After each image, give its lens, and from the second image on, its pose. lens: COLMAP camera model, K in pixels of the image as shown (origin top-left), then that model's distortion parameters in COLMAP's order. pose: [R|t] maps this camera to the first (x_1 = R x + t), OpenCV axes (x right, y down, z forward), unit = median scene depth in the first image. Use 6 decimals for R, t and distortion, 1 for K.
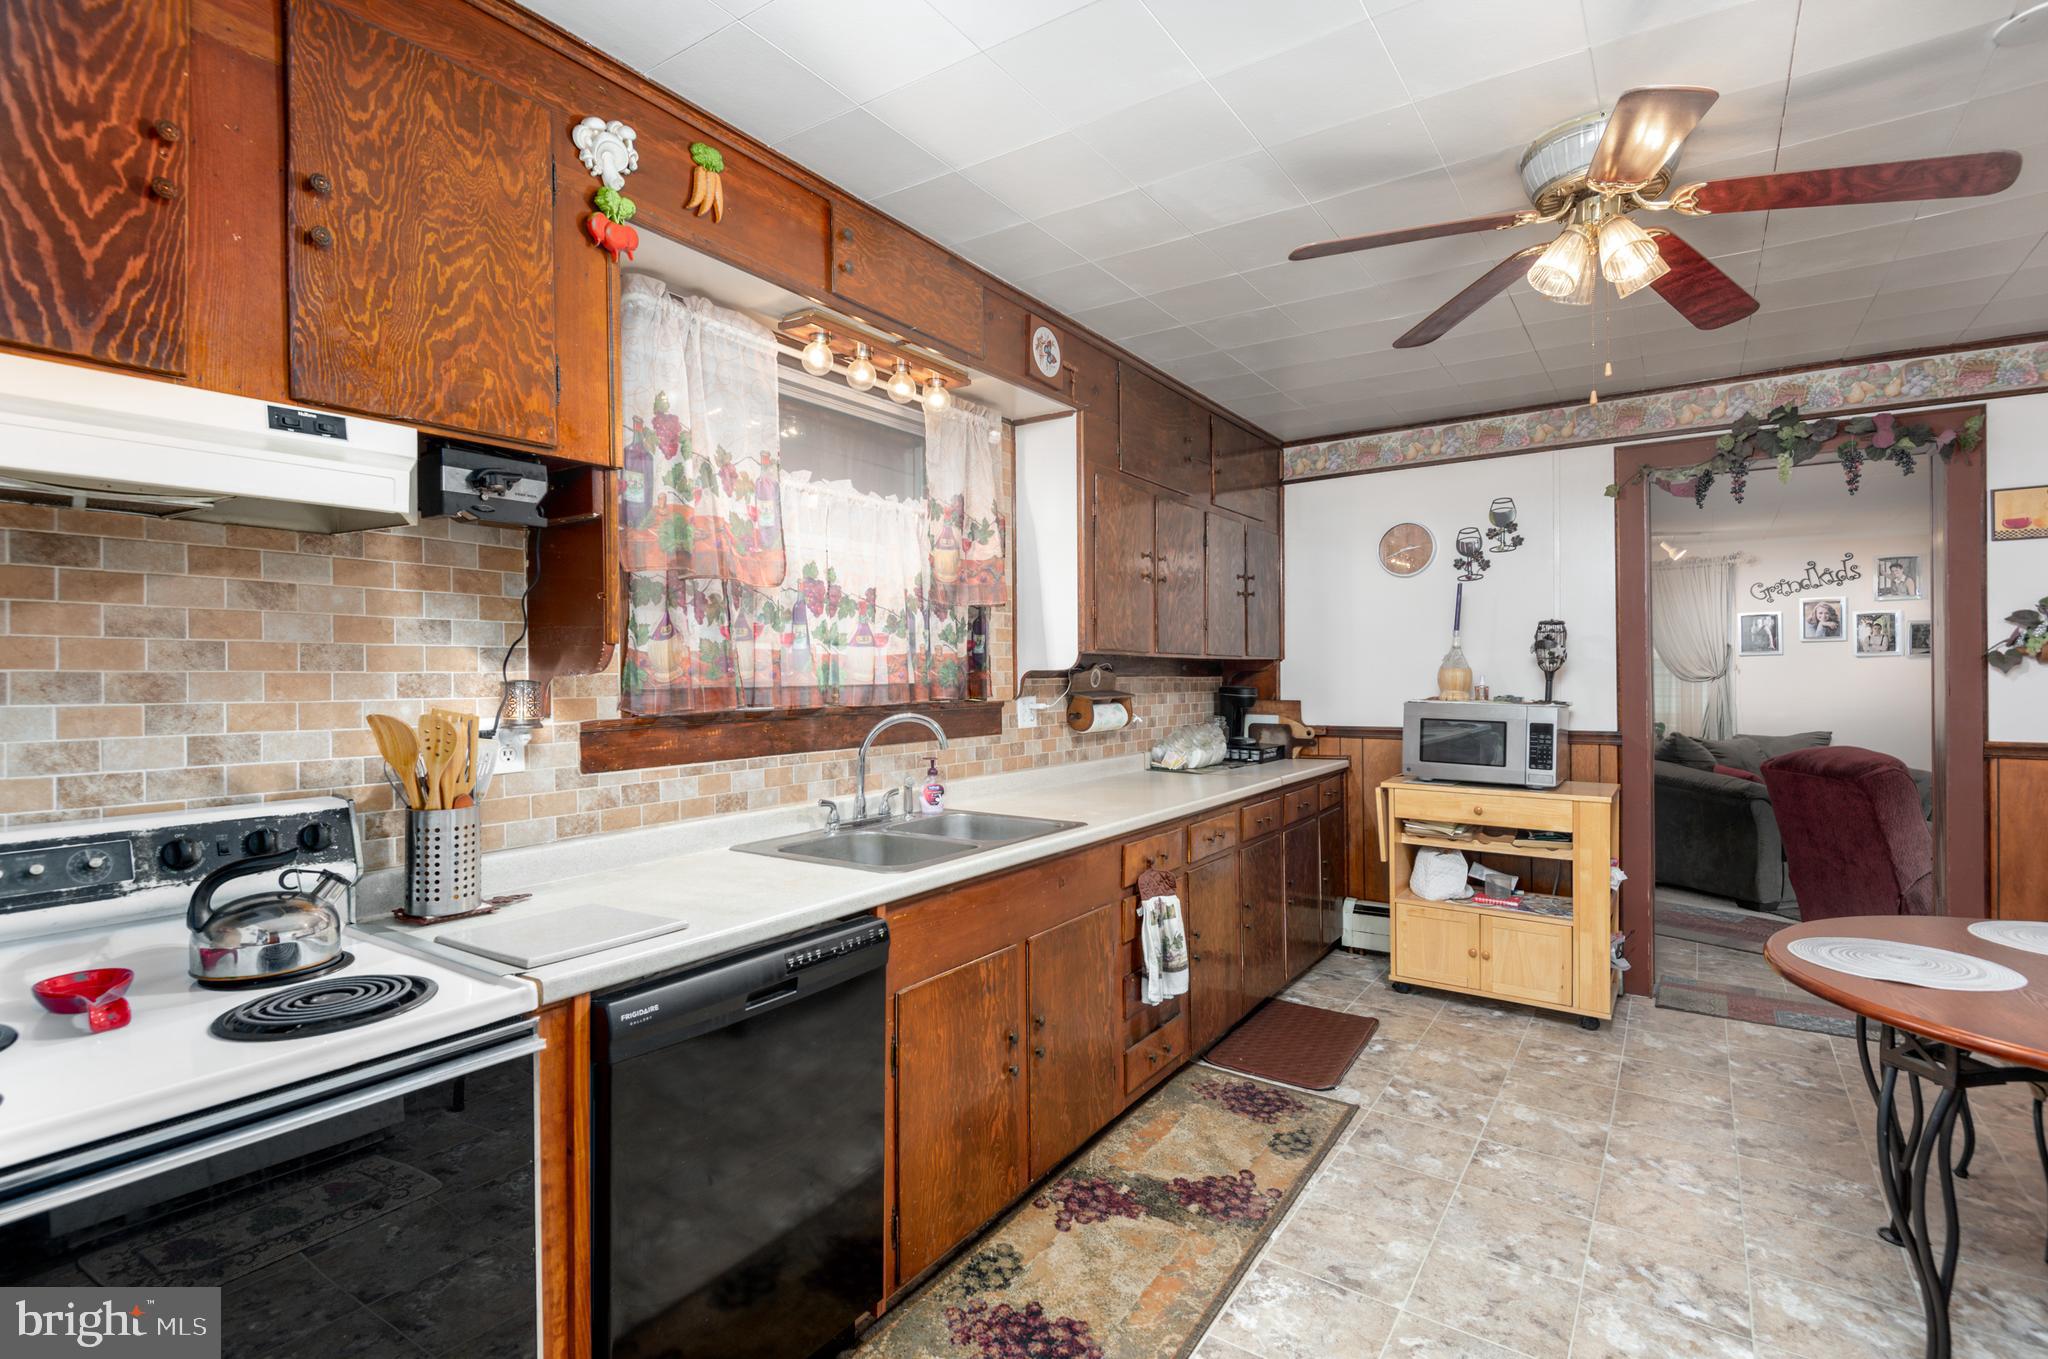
lens RADIAL K [[952.7, 0, 1016.3], [0, 952.7, 687.3], [0, 0, 1]] dist [0.001123, -0.000989]
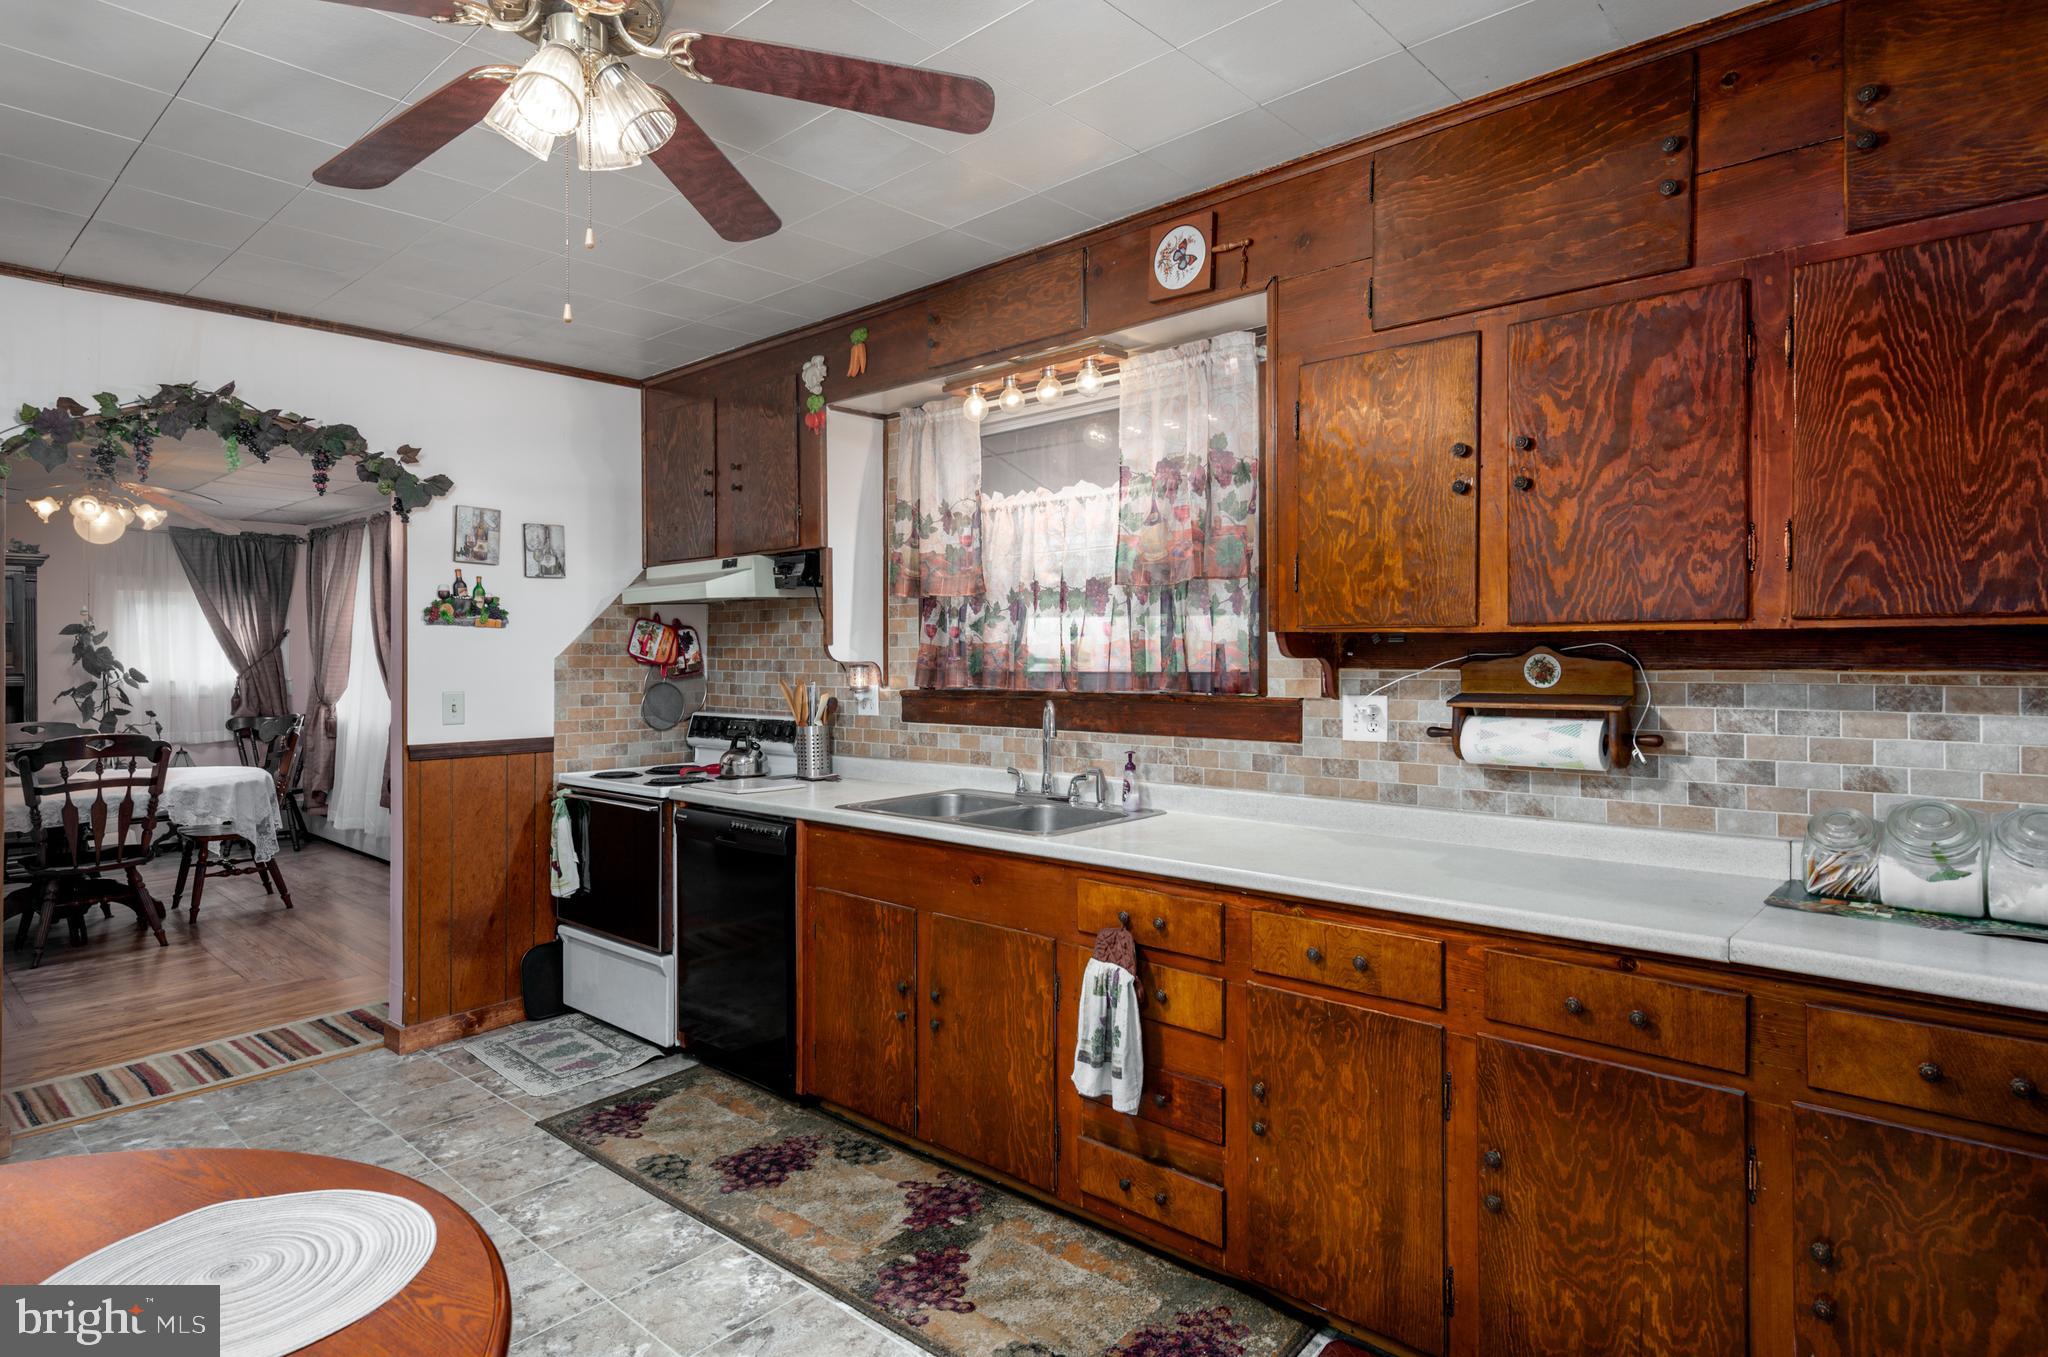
lens RADIAL K [[1094.9, 0, 1018.1], [0, 1094.9, 663.9], [0, 0, 1]] dist [0.003604, -0.001707]
pose [[-0.121238, 0.014725, -0.992514, 0.975505], [-0.006979, 0.999853, 0.015687, -0.028171], [0.992599, 0.008829, -0.121118, 0.997913]]
